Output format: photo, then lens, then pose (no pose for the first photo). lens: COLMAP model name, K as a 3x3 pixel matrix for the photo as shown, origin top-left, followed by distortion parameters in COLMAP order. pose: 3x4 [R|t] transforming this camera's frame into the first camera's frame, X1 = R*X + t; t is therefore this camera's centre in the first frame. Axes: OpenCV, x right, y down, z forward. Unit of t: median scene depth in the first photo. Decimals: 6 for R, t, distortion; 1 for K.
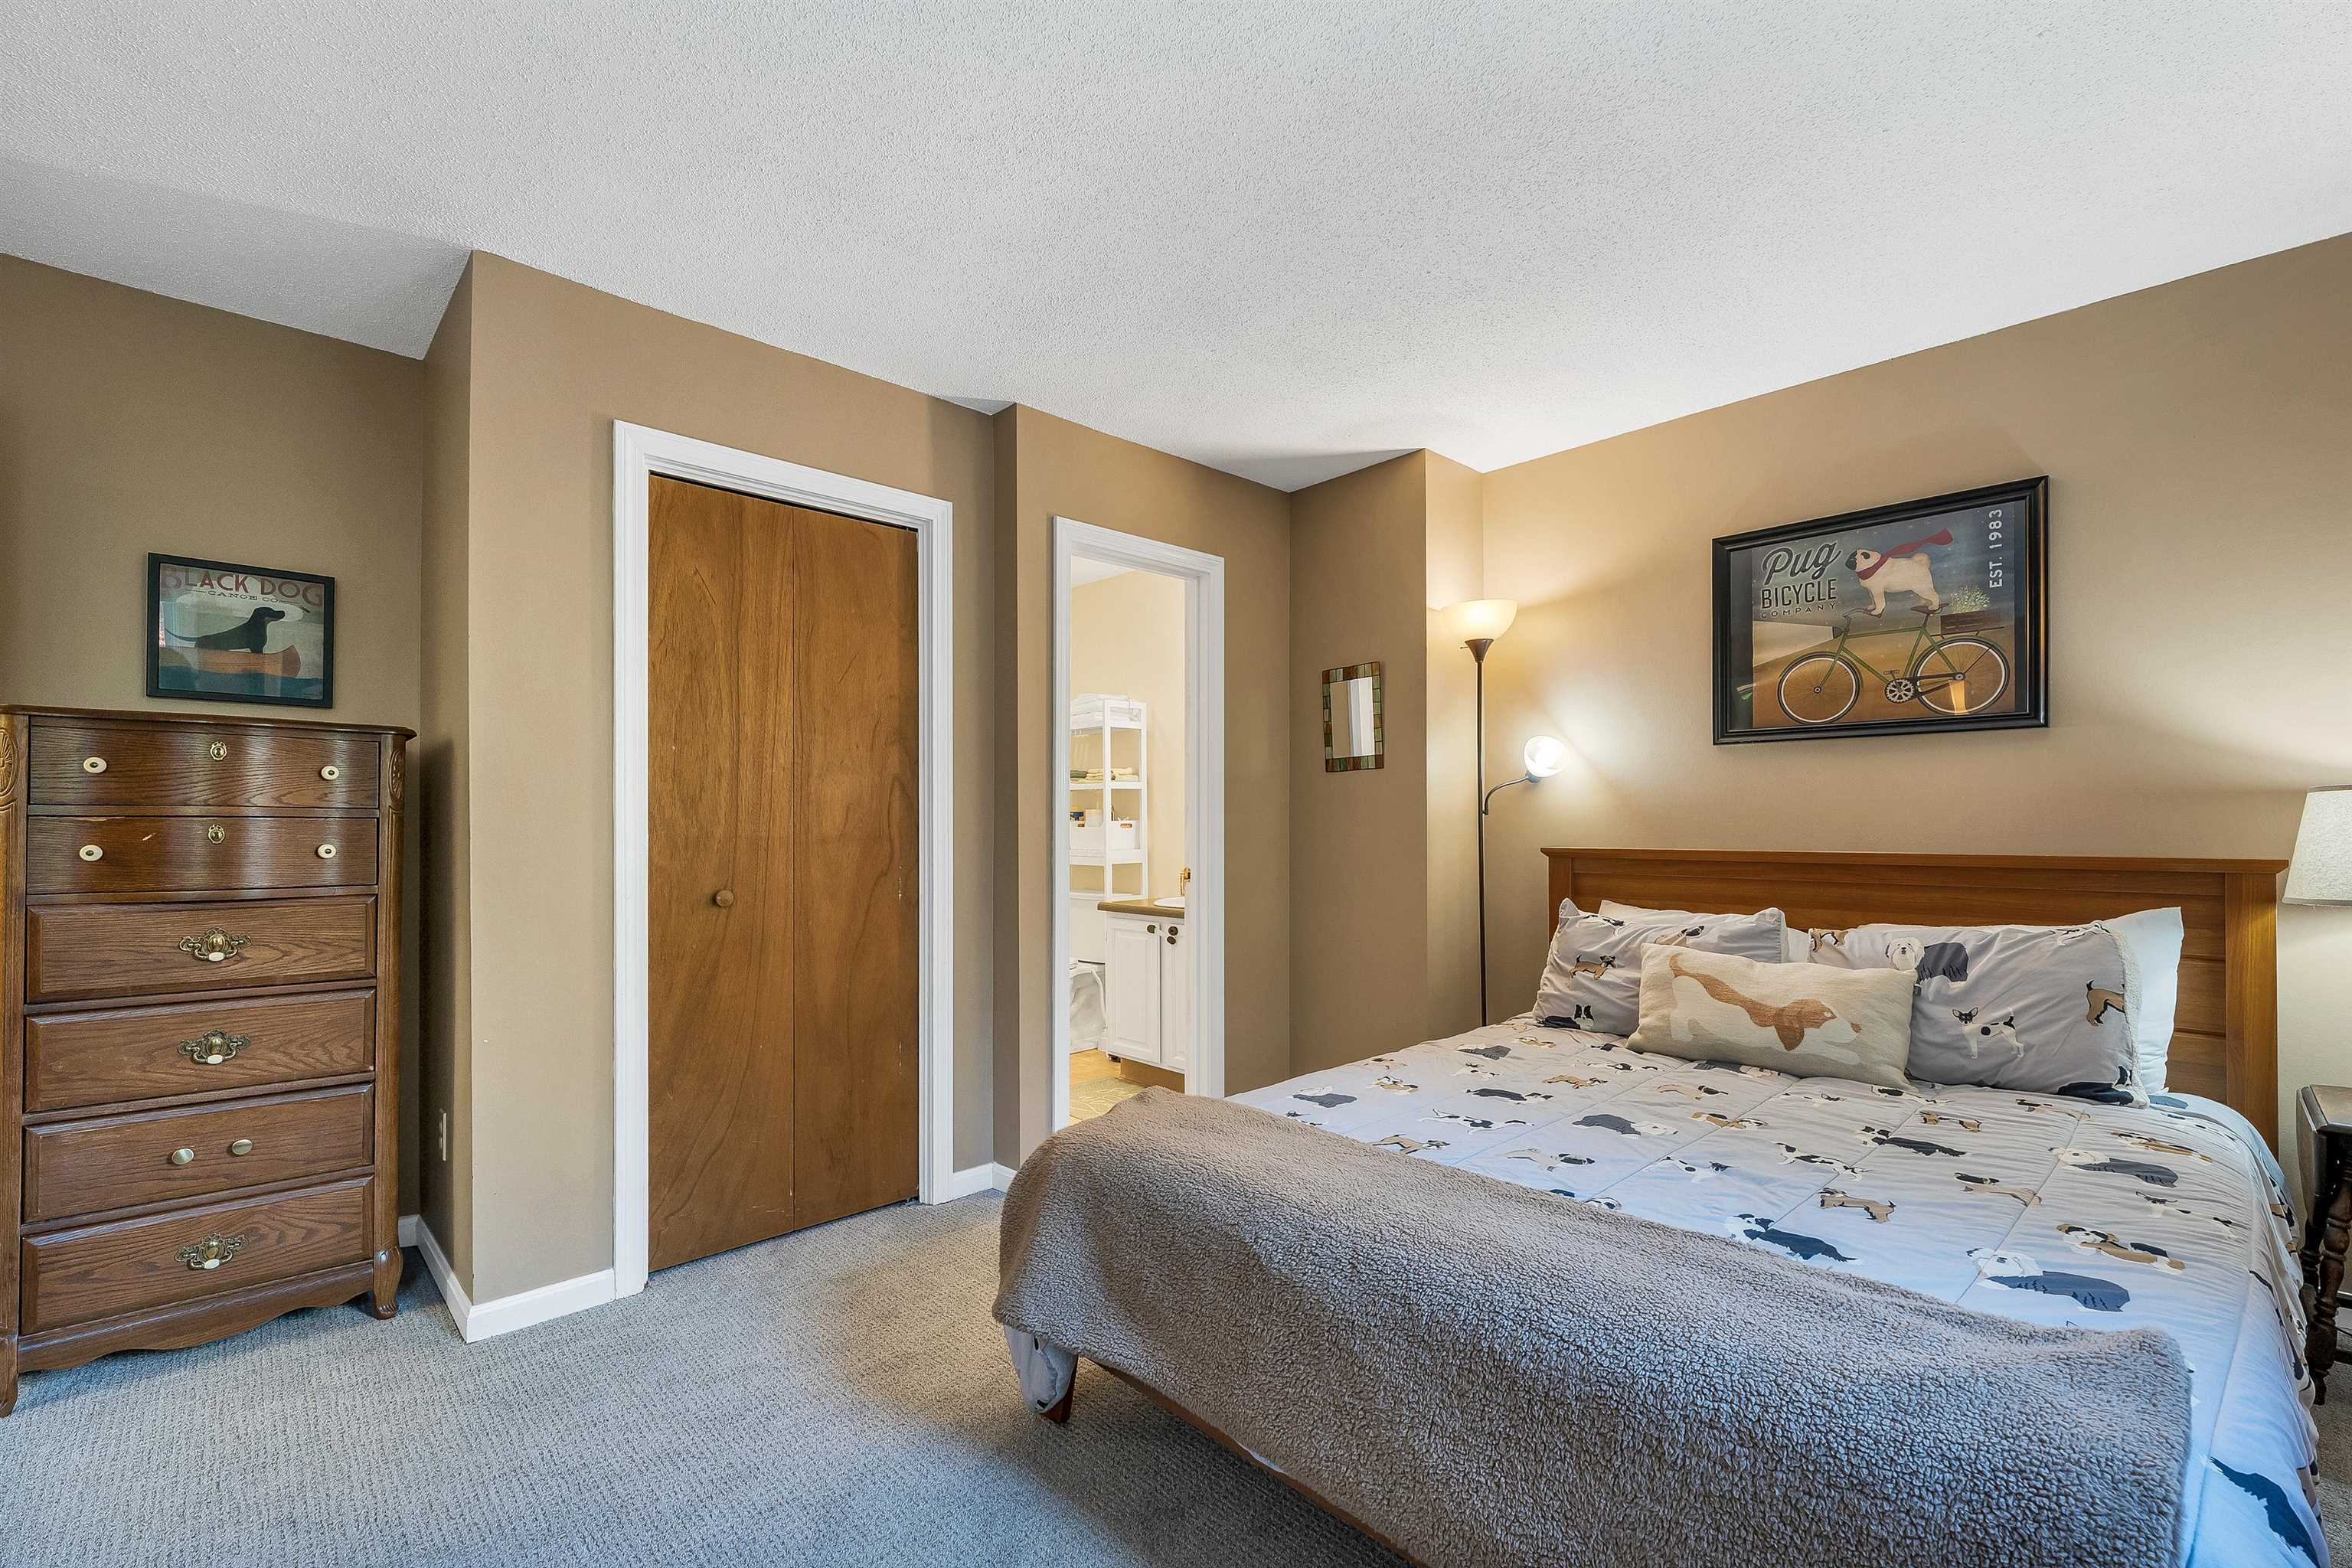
lens RADIAL K [[1021.4, 0, 1182.4], [0, 1021.4, 820.1], [0, 0, 1]] dist [0.001332, 0.000174]
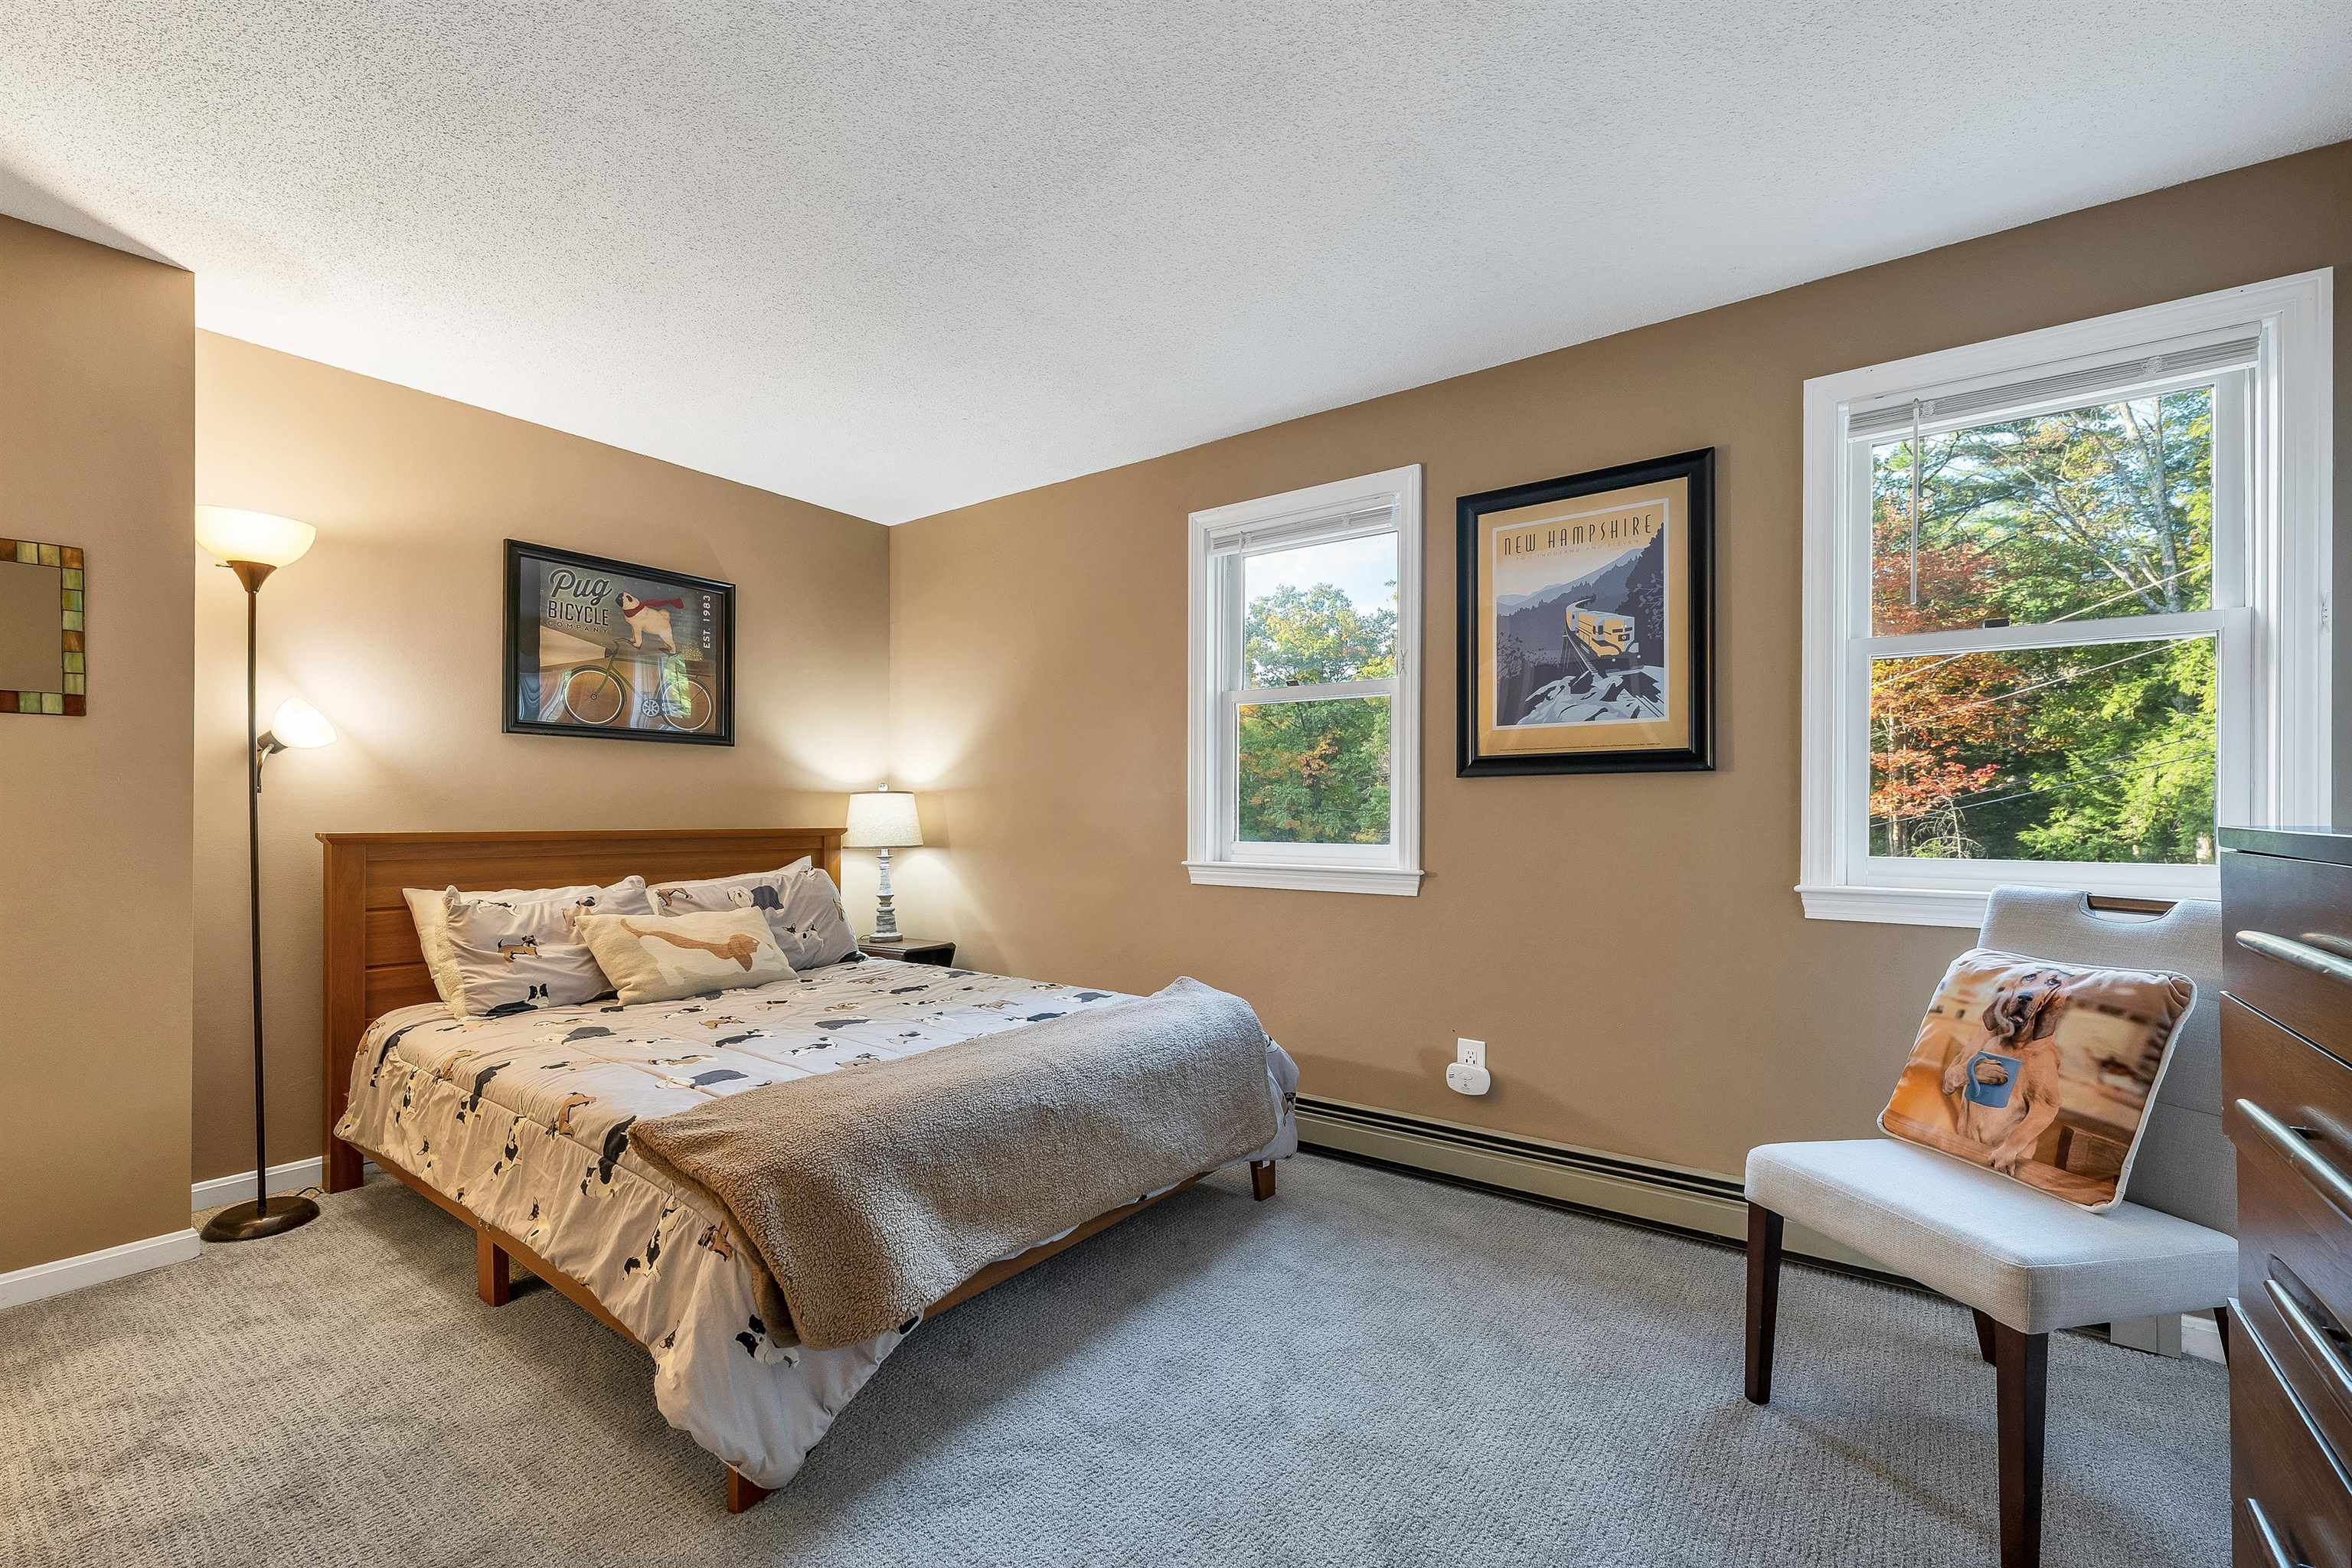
lens RADIAL K [[979.2, 0, 1185.2], [0, 979.2, 807.2], [0, 0, 1]] dist [-0.001545, 0.001462]
pose [[-0.184209, 0.007147, 0.982861, -0.679098], [-0.007841, 0.999931, -0.008741, 0.008399], [-0.982856, -0.009316, -0.184140, 0.548403]]
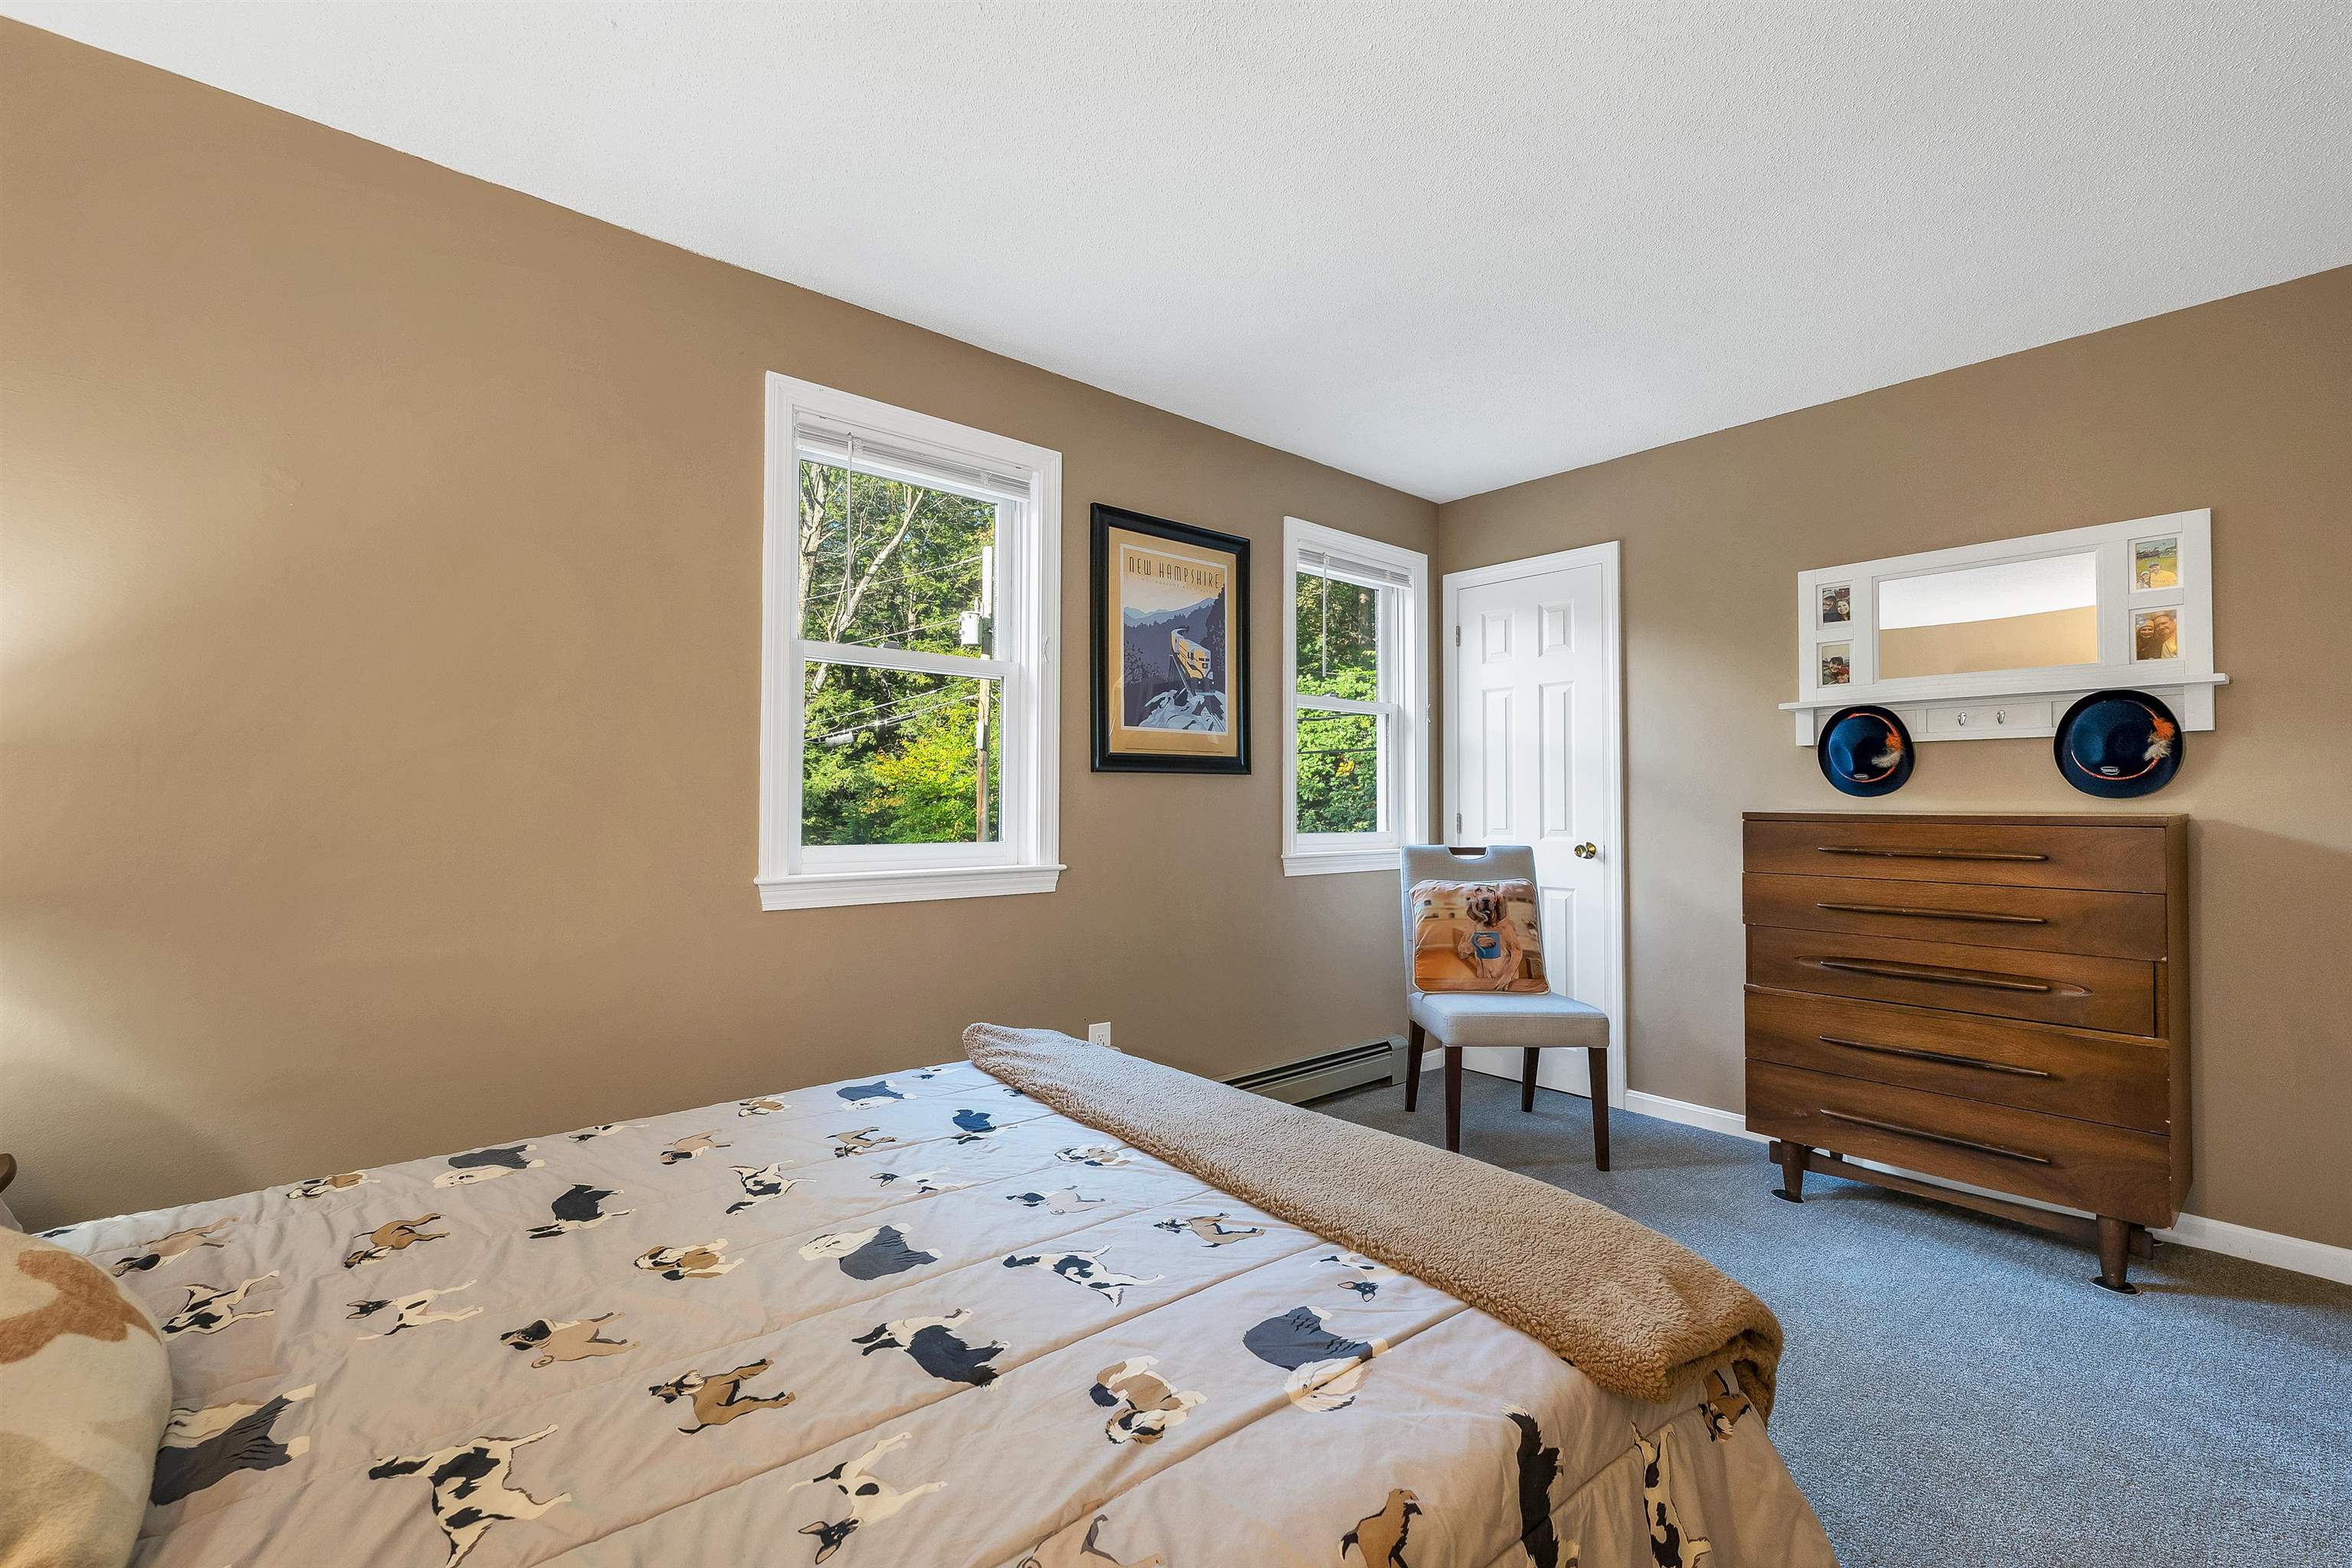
lens RADIAL K [[979.2, 0, 1173.8], [0, 979.2, 777.4], [0, 0, 1]] dist [-0.001545, 0.001462]
pose [[-0.998129, 0.001229, 0.061133, 0.133199], [-0.000640, 0.999533, -0.030545, 0.004406], [-0.061142, -0.030527, -0.997662, 1.139055]]
